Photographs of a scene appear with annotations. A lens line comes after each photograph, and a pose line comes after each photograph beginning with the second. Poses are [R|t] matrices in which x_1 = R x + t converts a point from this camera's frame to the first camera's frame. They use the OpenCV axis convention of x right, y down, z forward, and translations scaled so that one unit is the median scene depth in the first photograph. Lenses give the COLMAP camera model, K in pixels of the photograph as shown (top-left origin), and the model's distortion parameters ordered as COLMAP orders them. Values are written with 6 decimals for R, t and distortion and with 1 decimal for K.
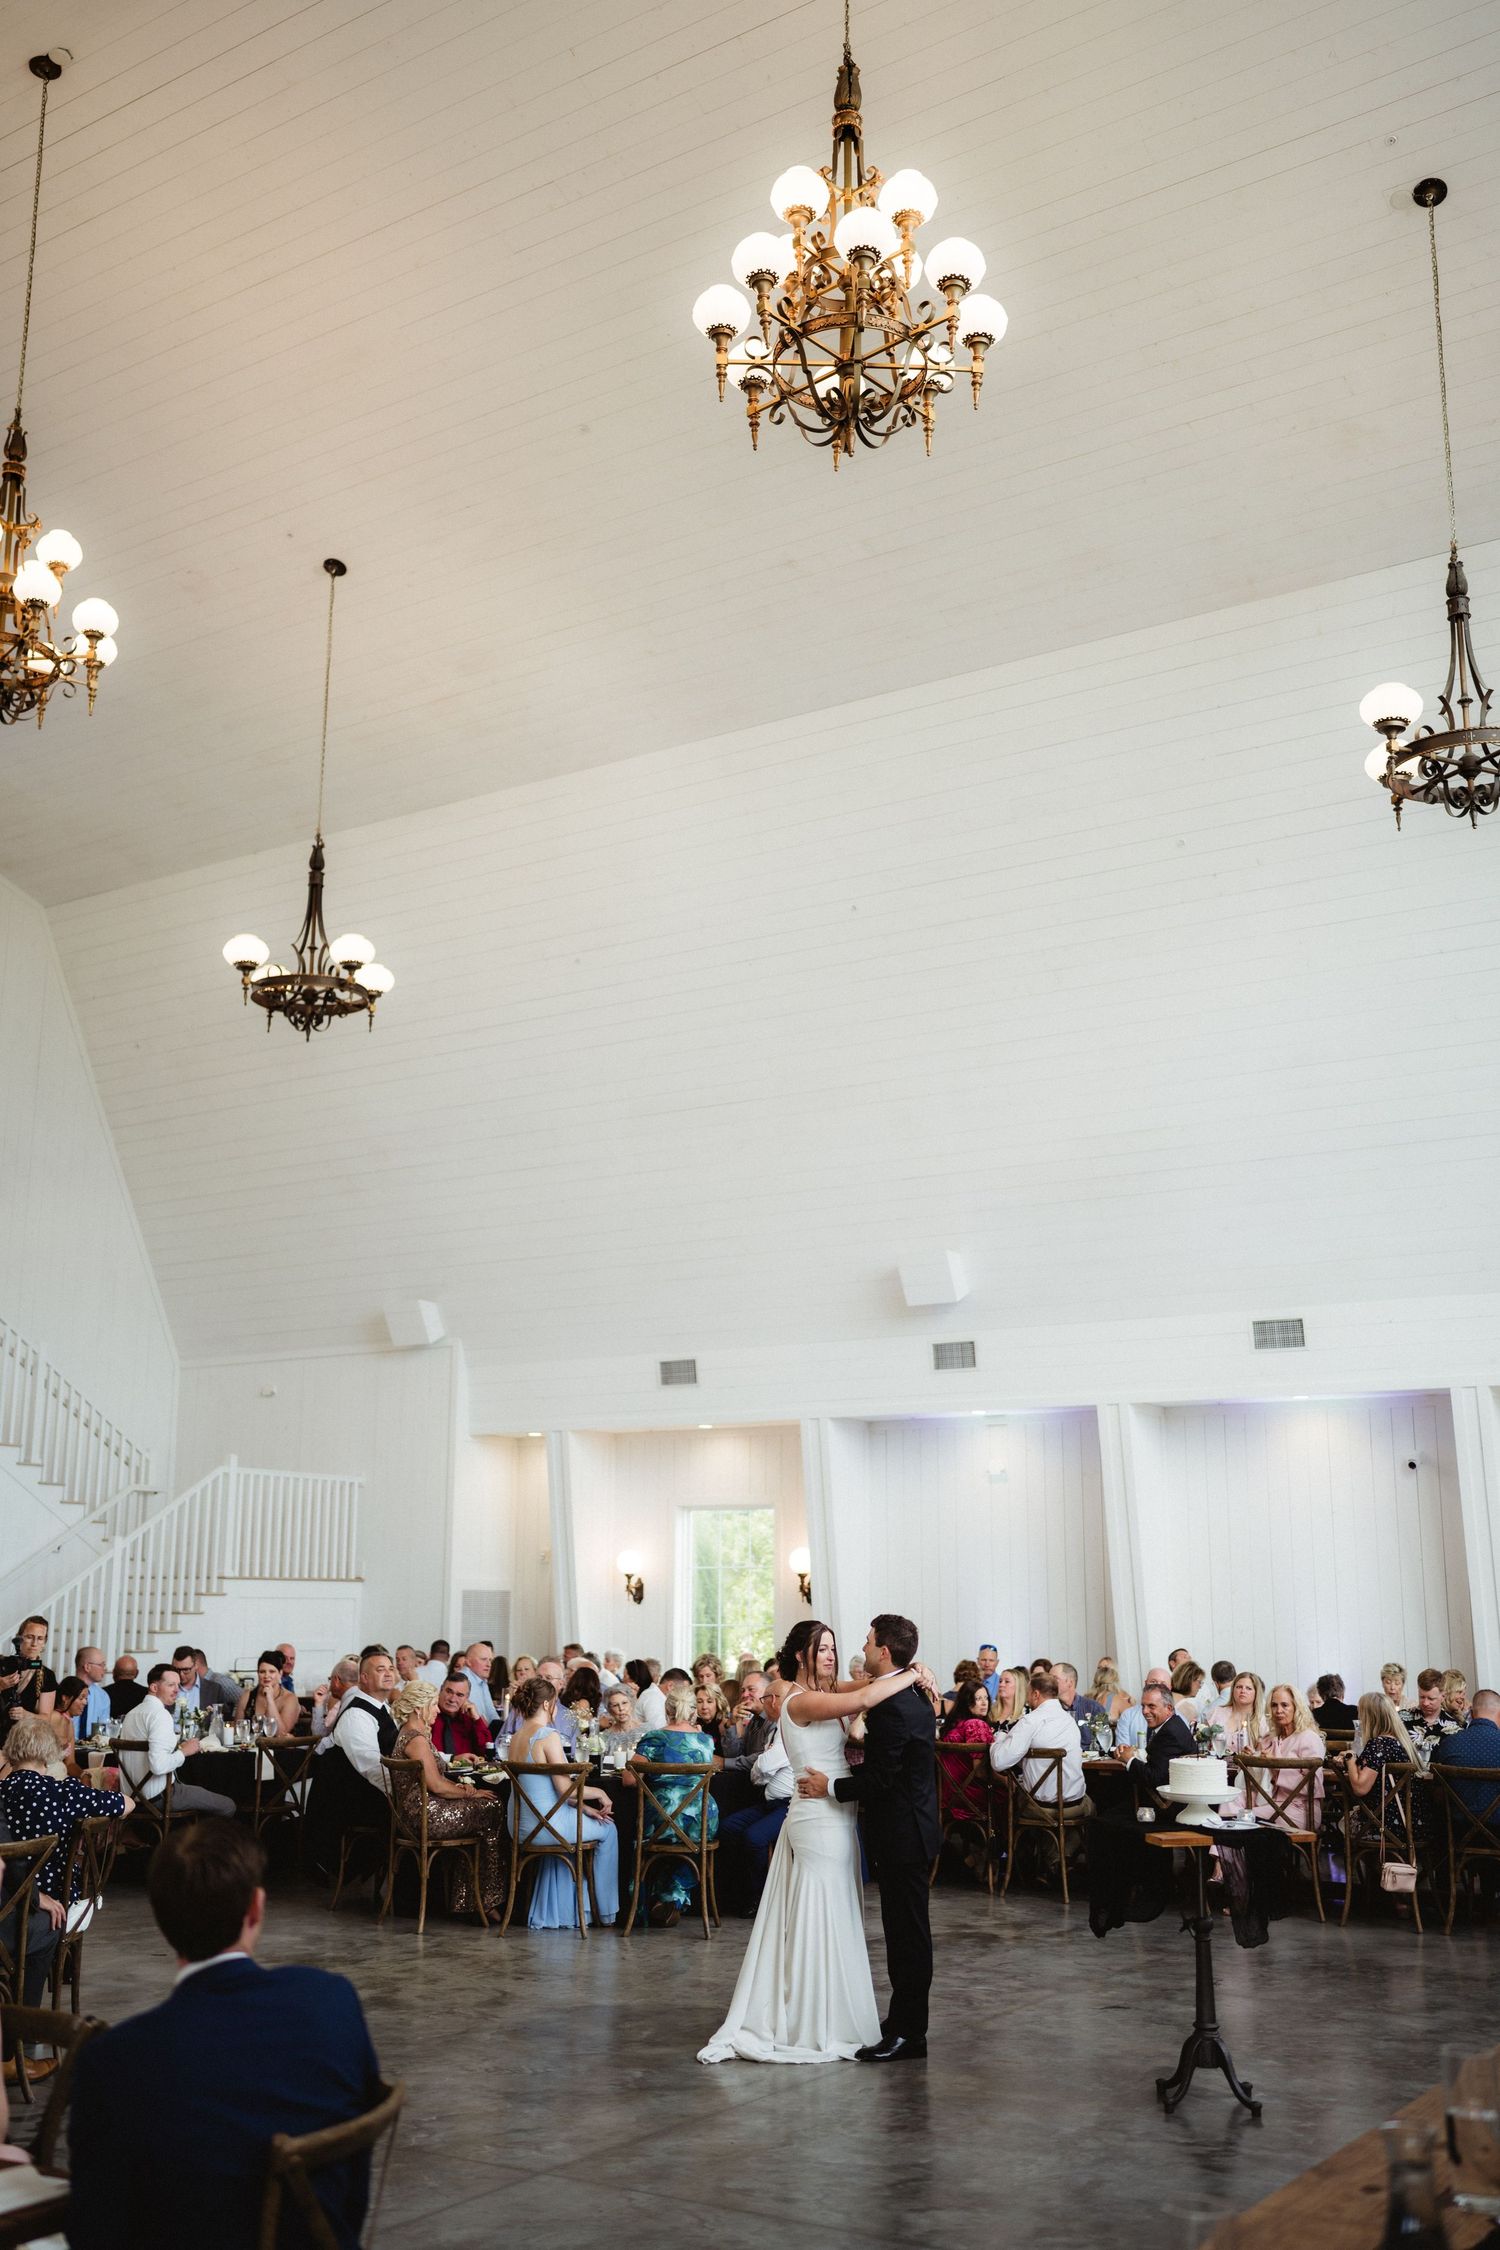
lens RADIAL K [[2271.1, 0, 750.0], [0, 2271.1, 1125.0], [0, 0, 1]] dist [-0.006822, -0.006681]
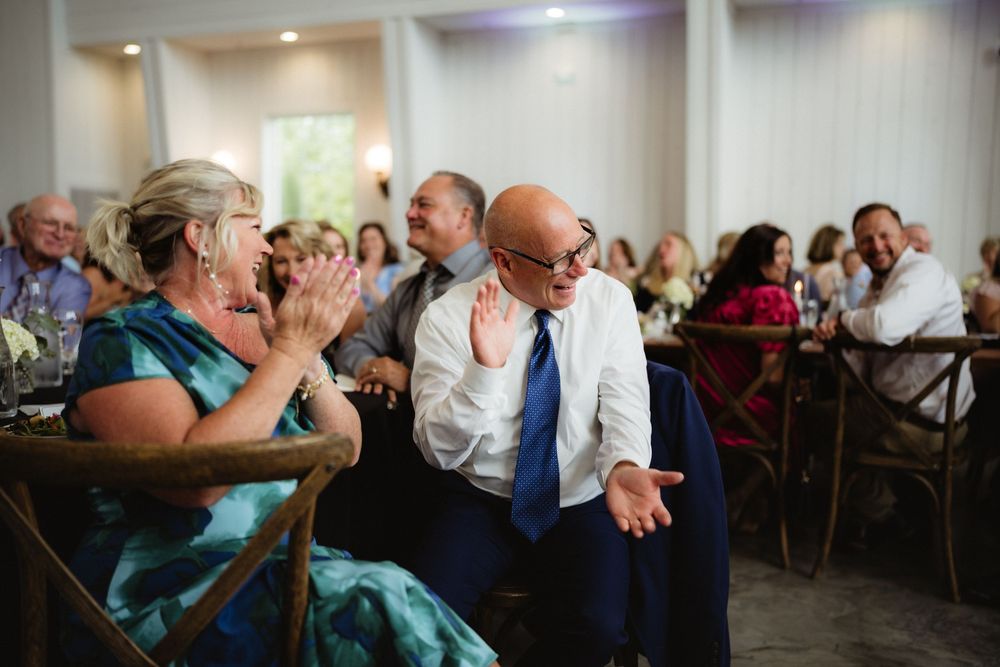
lens RADIAL K [[1009.4, 0, 500.0], [0, 1009.4, 333.5], [0, 0, 1]] dist [-0.006822, -0.006681]
pose [[0.983867, -0.017766, 0.178016, -0.009593], [-0.032996, 0.959966, 0.278167, 0.137860], [-0.175831, -0.279553, 0.943893, 0.517277]]
